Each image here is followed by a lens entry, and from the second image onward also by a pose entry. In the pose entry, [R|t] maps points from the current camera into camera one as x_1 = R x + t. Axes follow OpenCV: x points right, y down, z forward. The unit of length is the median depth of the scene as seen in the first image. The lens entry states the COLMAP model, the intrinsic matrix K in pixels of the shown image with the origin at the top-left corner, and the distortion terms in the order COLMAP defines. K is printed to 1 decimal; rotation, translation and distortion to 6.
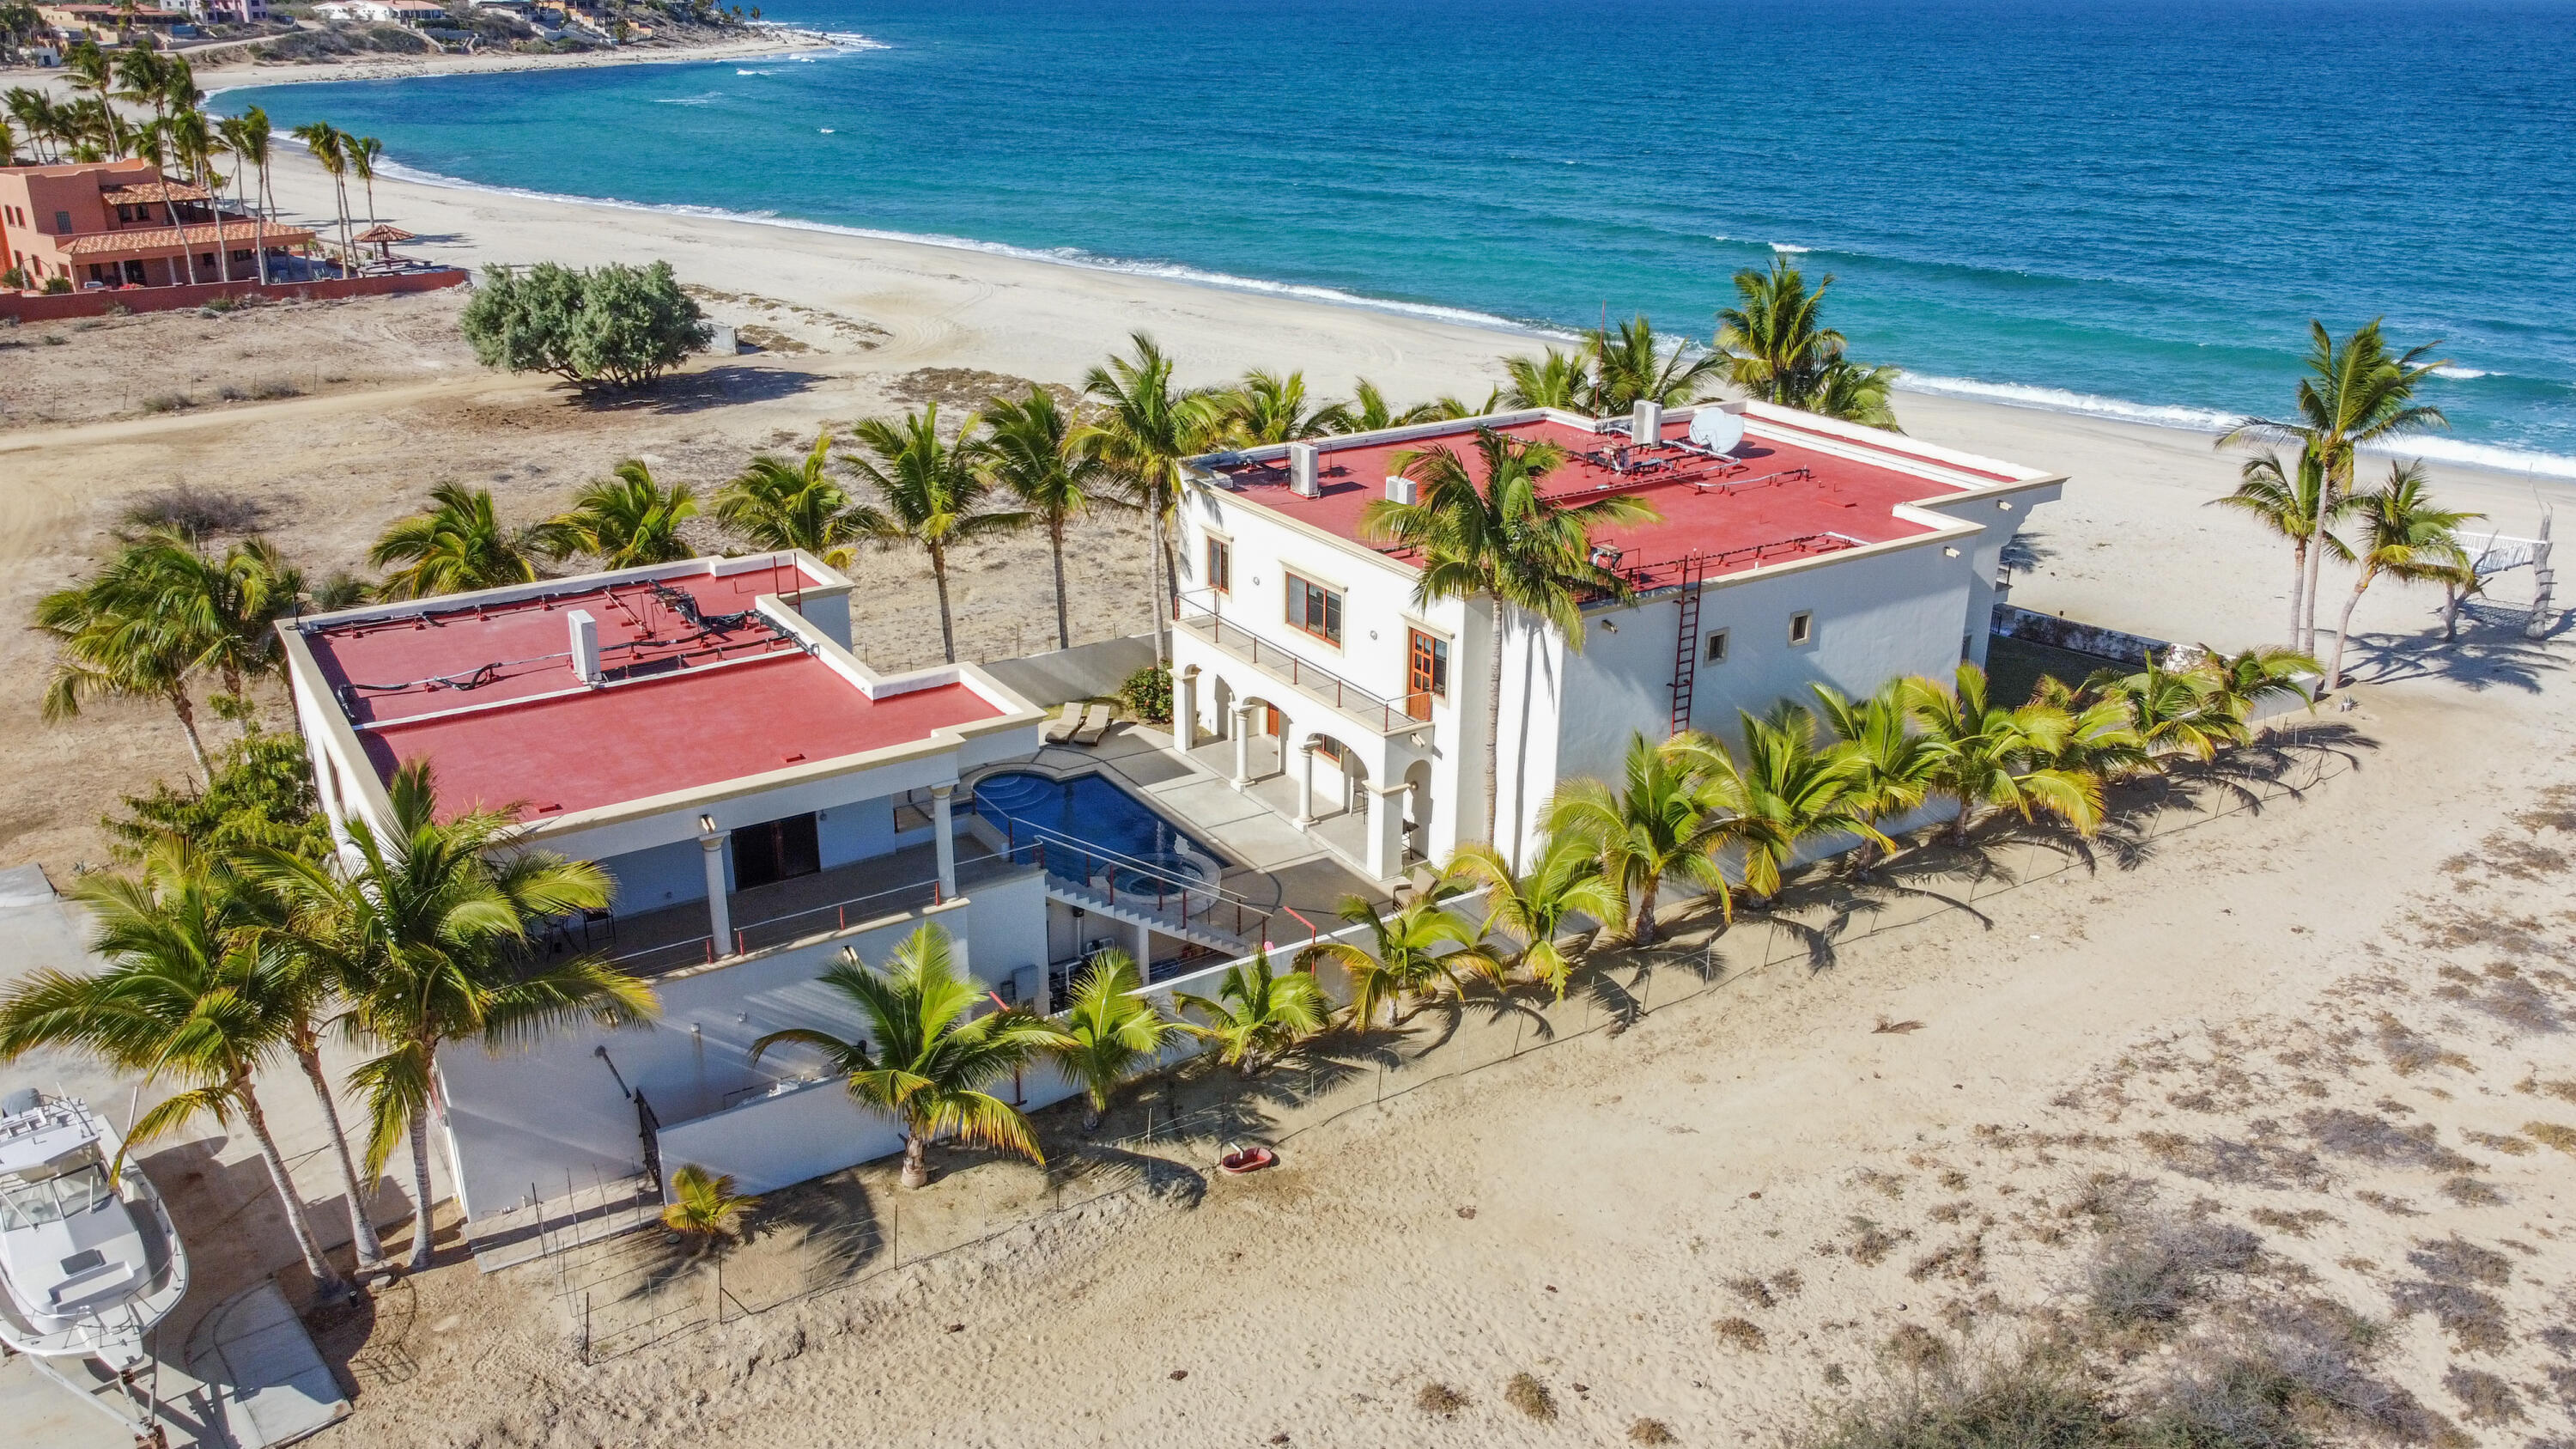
lens RADIAL K [[1953.9, 0, 1292.1], [0, 1953.9, 721.0], [0, 0, 1]] dist [0.007351, -0.014530]
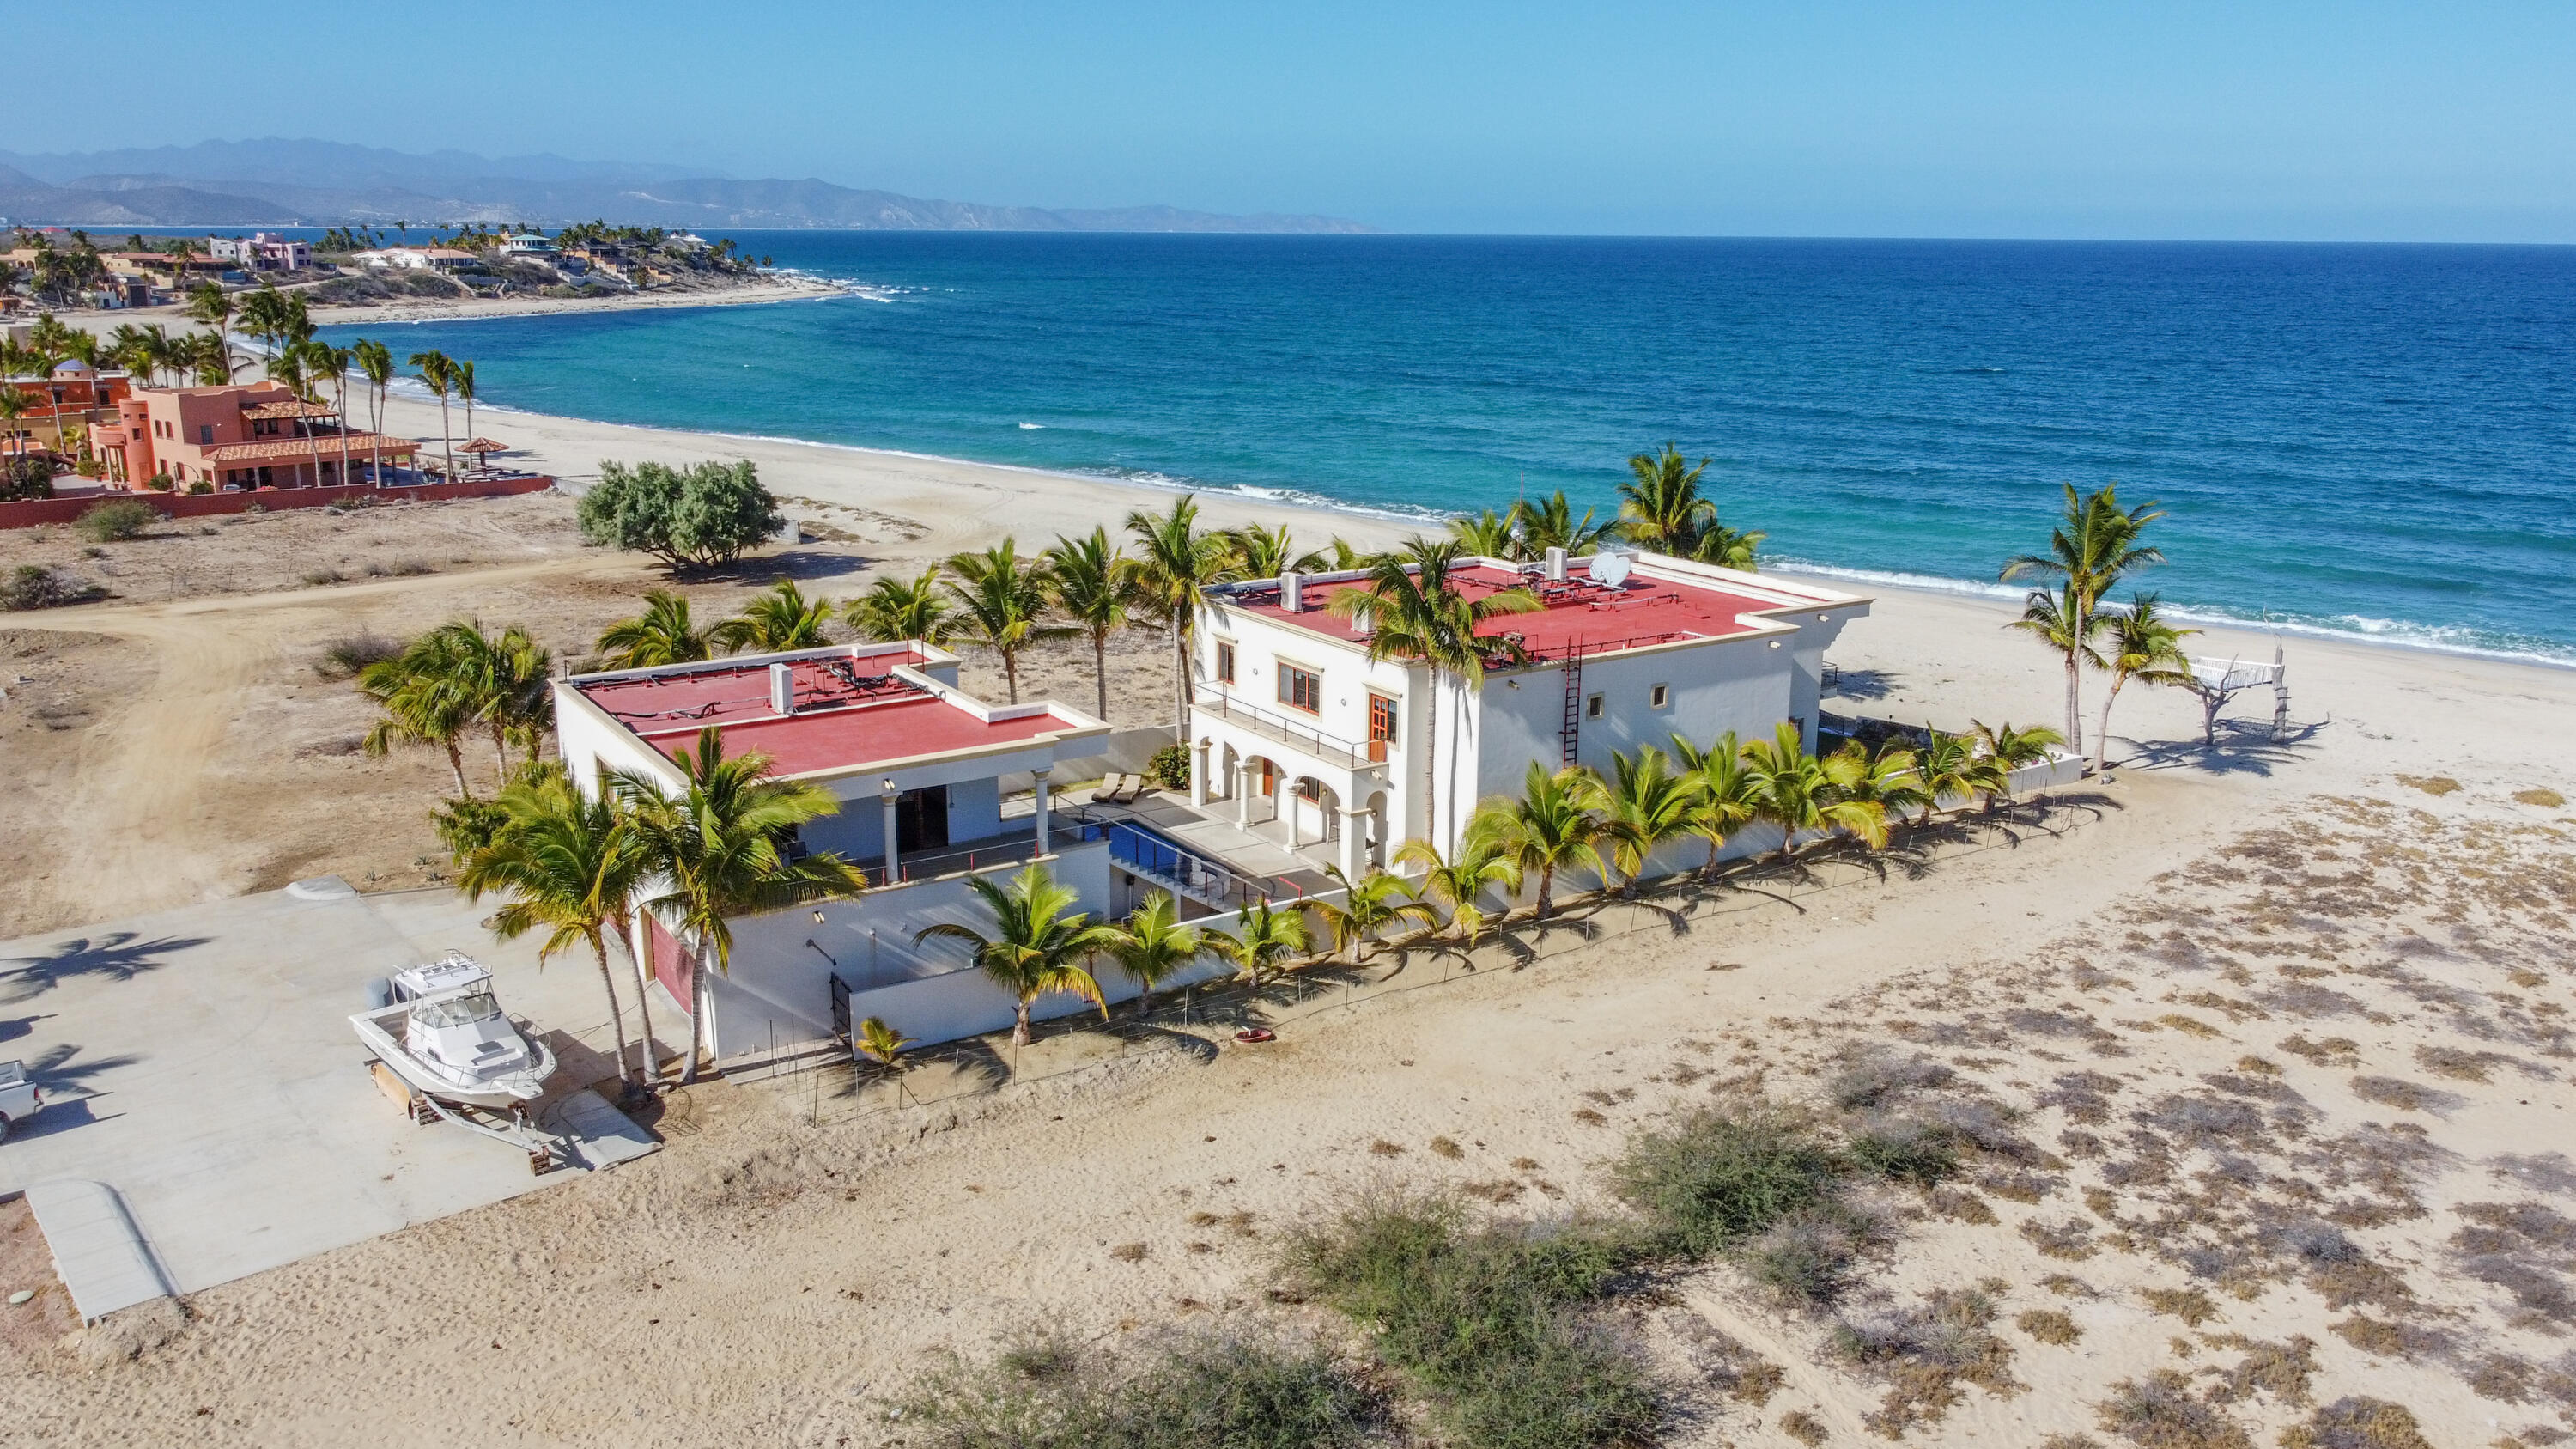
lens RADIAL K [[1953.9, 0, 1291.9], [0, 1953.9, 726.3], [0, 0, 1]] dist [0.007351, -0.014530]
pose [[0.999962, -0.001238, 0.008636, -0.005559], [0.002216, 0.993457, -0.114189, 0.127441], [-0.008438, 0.114203, 0.993422, -0.337751]]
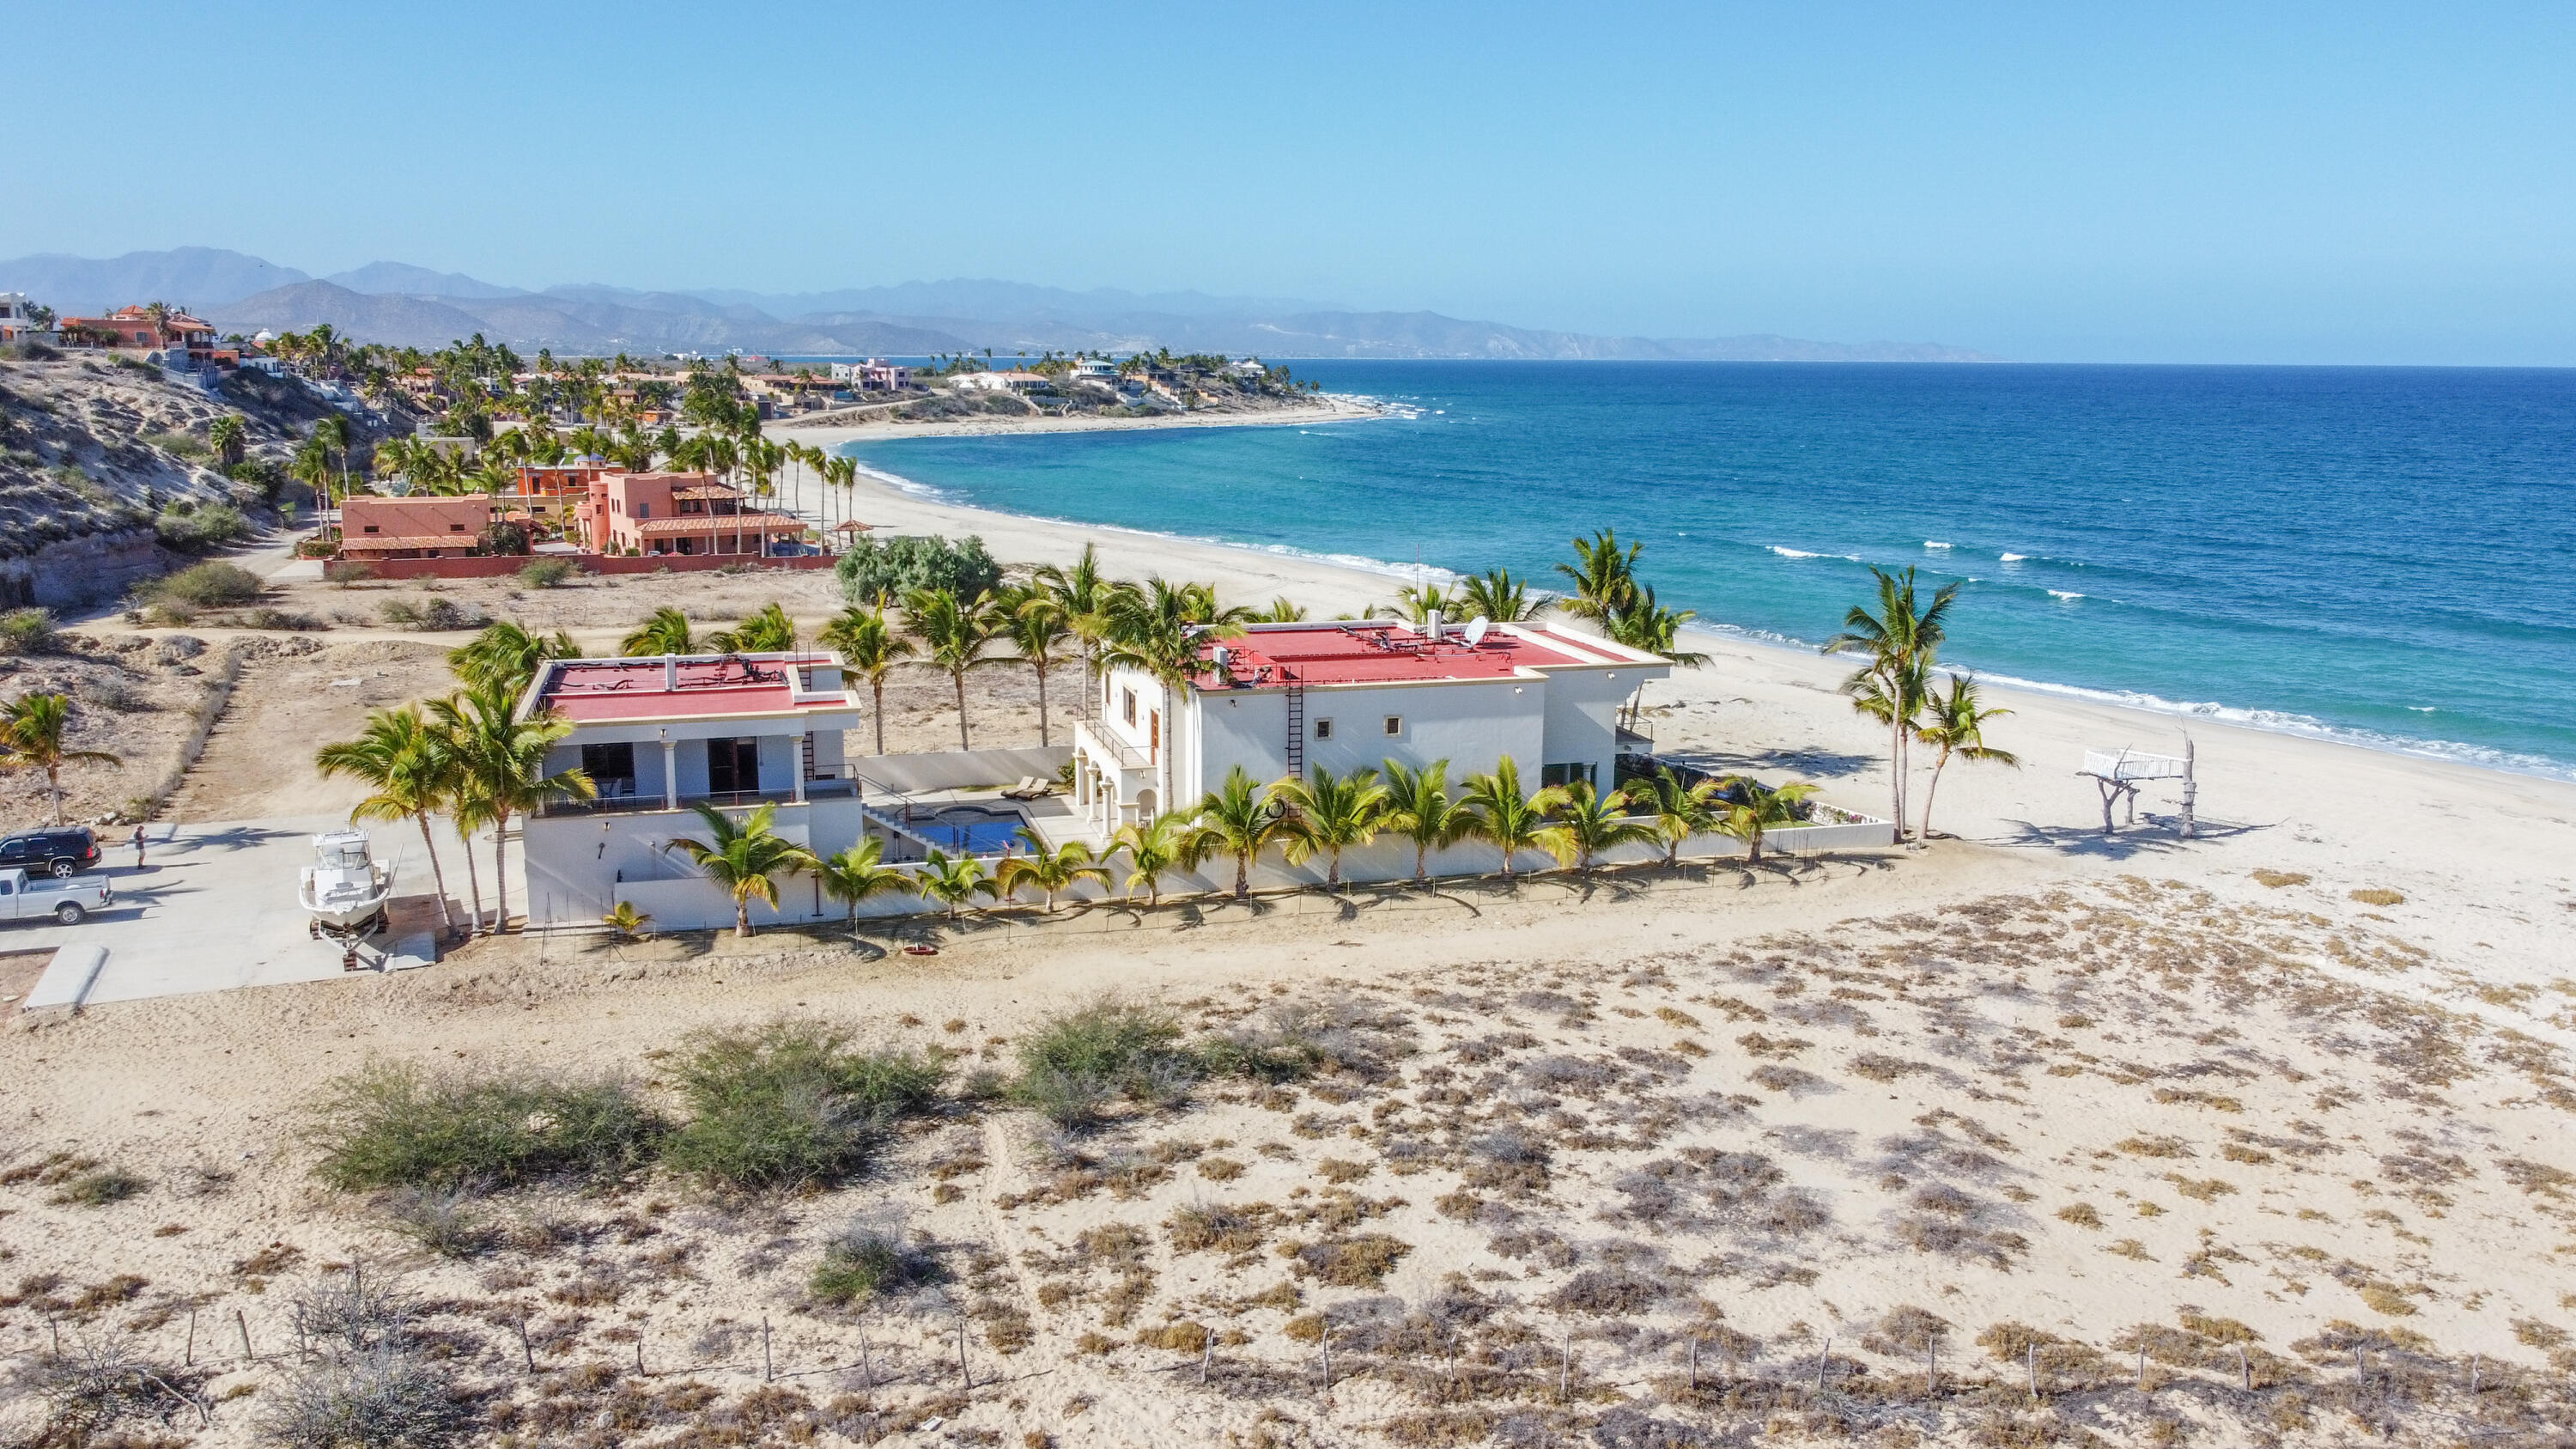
lens RADIAL K [[1953.9, 0, 1289.2], [0, 1953.9, 724.1], [0, 0, 1]] dist [0.007351, -0.014530]
pose [[0.957261, 0.053642, -0.284209, 0.630550], [-0.103206, 0.981312, -0.162402, 0.216503], [0.270186, 0.184794, 0.944908, -0.511224]]
